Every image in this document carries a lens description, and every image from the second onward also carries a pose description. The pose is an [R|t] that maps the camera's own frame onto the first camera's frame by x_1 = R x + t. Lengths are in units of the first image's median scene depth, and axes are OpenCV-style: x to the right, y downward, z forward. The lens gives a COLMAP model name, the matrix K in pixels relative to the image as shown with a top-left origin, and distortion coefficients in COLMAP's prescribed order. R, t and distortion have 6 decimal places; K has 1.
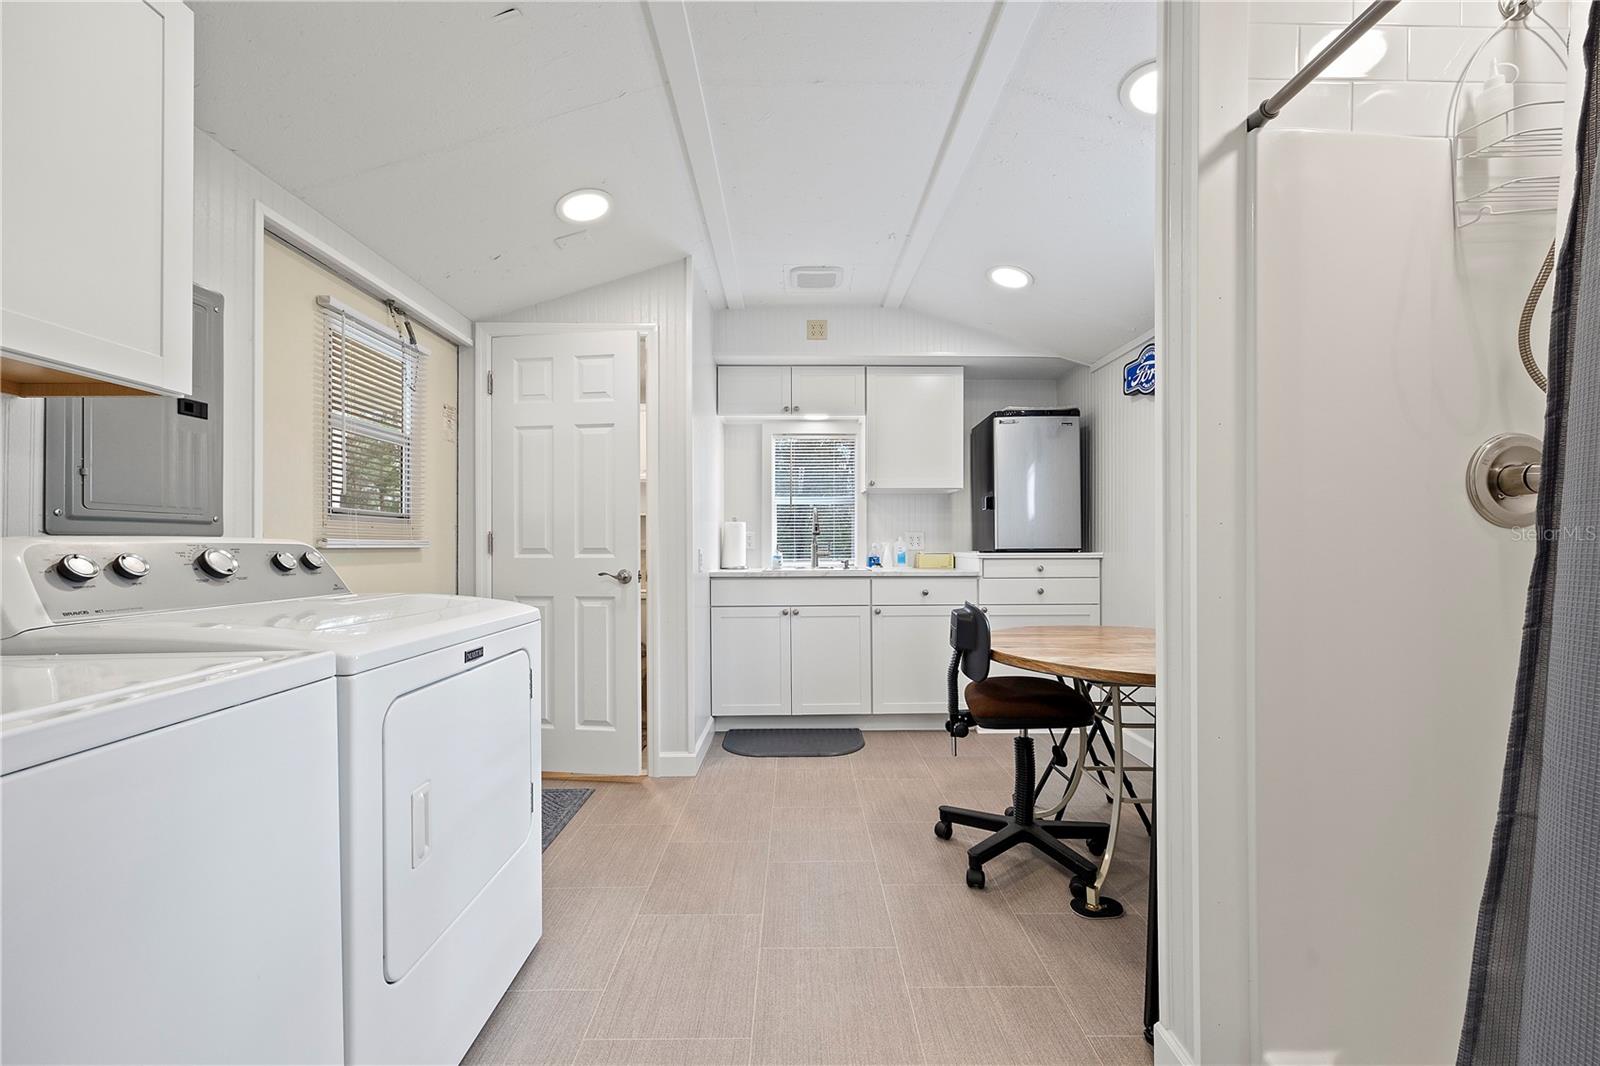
lens RADIAL K [[639.0, 0, 807.9], [0, 639.0, 544.7], [0, 0, 1]] dist [0.001626, 0.000201]
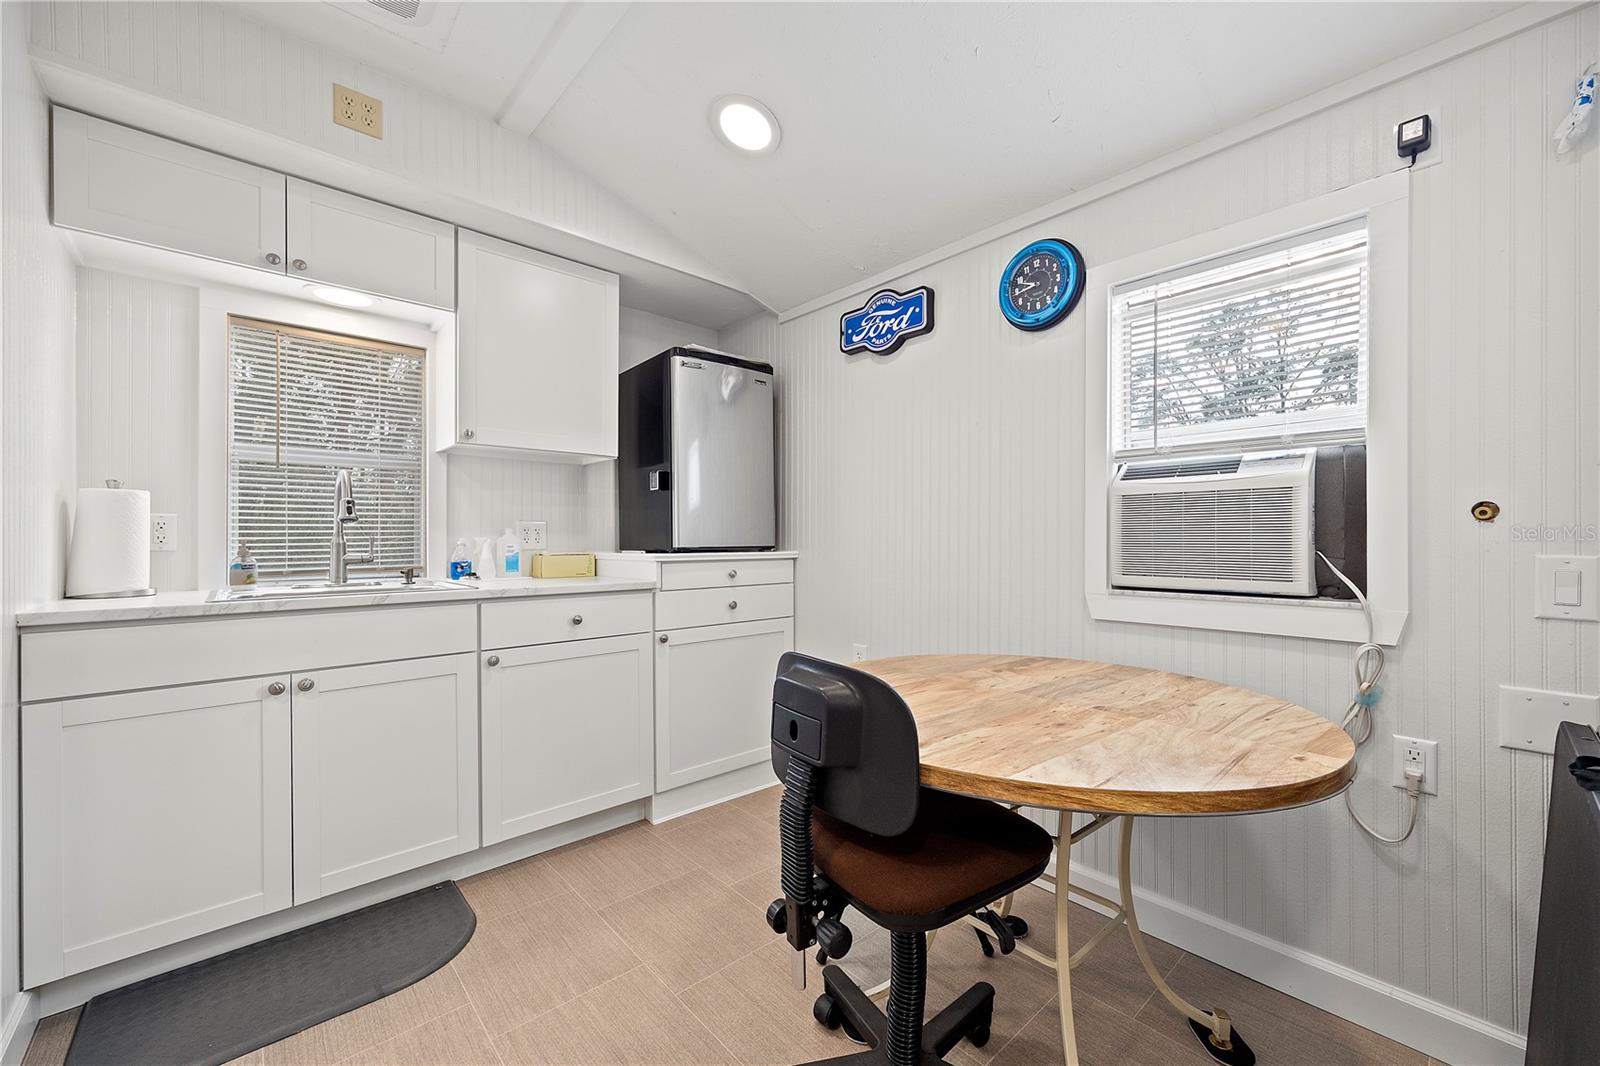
lens RADIAL K [[631.2, 0, 805.4], [0, 631.2, 539.9], [0, 0, 1]] dist [0.002284, 0.000313]
pose [[0.752738, 0.000908, 0.658320, -0.047898], [-0.000175, 0.999999, -0.001179, -0.000815], [-0.658321, 0.000772, 0.752737, 0.399619]]
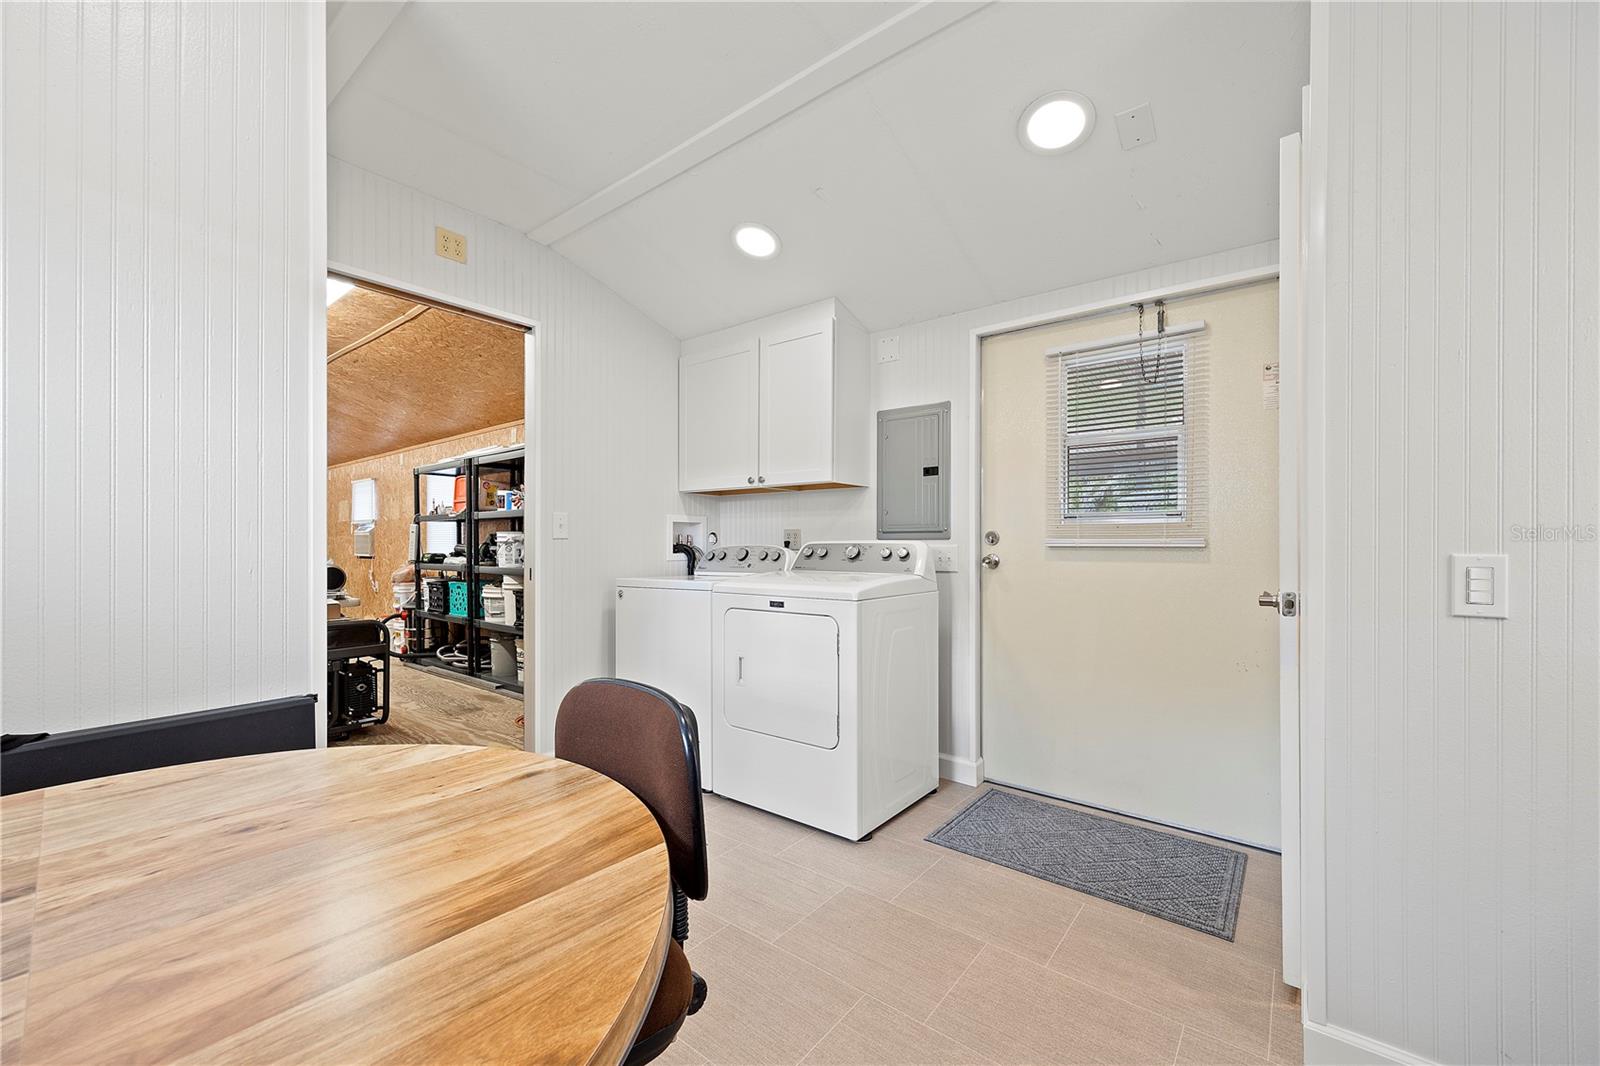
lens RADIAL K [[639.0, 0, 807.9], [0, 639.0, 544.7], [0, 0, 1]] dist [0.001626, 0.000201]
pose [[-0.634276, 0.001932, -0.773104, 0.313827], [0.001044, 0.999998, 0.001643, -0.000257], [0.773106, 0.000235, -0.634277, 0.839283]]
